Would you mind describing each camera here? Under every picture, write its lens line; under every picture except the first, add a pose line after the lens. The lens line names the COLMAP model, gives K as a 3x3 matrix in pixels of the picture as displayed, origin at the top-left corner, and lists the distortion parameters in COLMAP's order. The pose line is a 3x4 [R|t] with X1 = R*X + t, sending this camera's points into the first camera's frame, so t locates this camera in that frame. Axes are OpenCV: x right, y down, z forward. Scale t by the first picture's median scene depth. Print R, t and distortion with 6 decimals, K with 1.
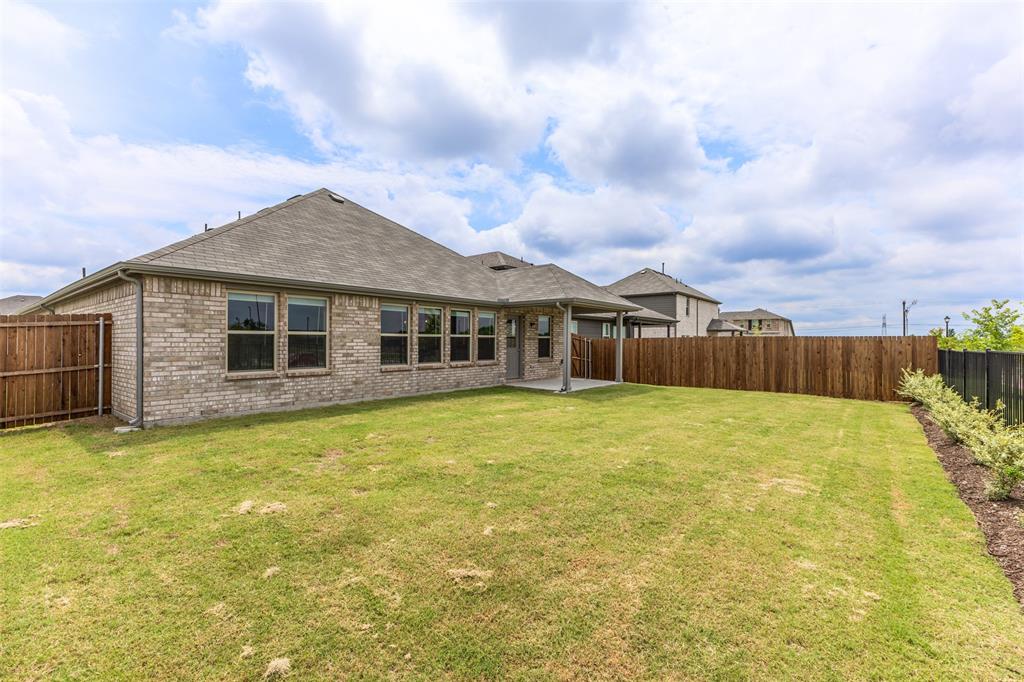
lens RADIAL K [[445.5, 0, 517.5], [0, 445.5, 339.8], [0, 0, 1]] dist [0.004272, -0.000371]
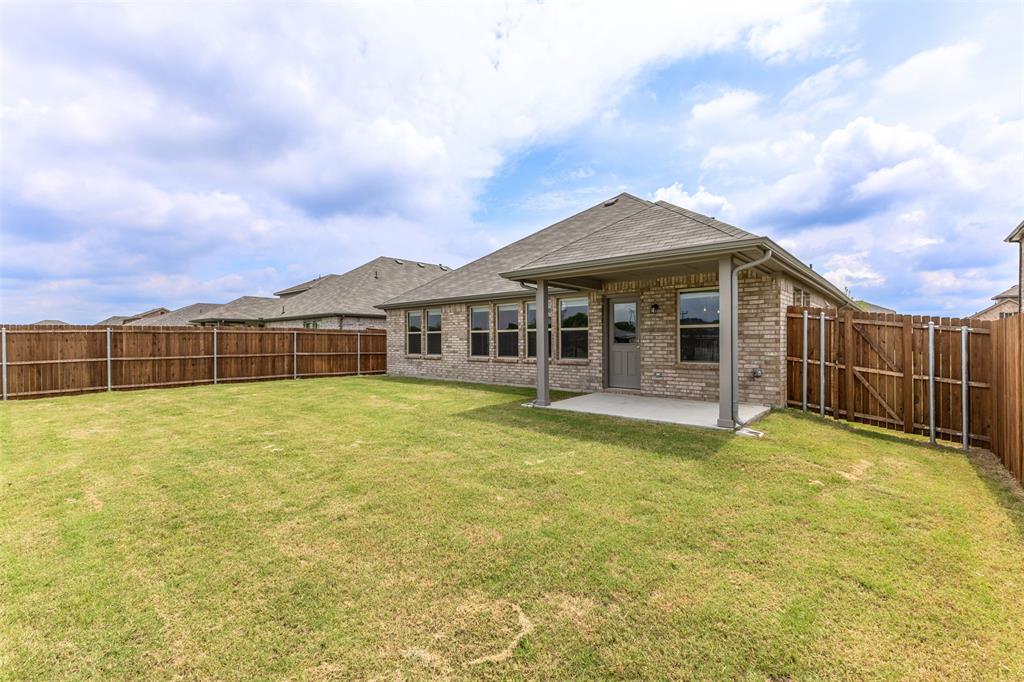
lens RADIAL K [[445.5, 0, 512.1], [0, 445.5, 340.3], [0, 0, 1]] dist [0.004272, -0.000371]
pose [[-0.057951, 0.005074, -0.998307, 0.766456], [0.015571, 0.999870, 0.004178, 0.007709], [0.998198, -0.015302, -0.058022, 0.953897]]
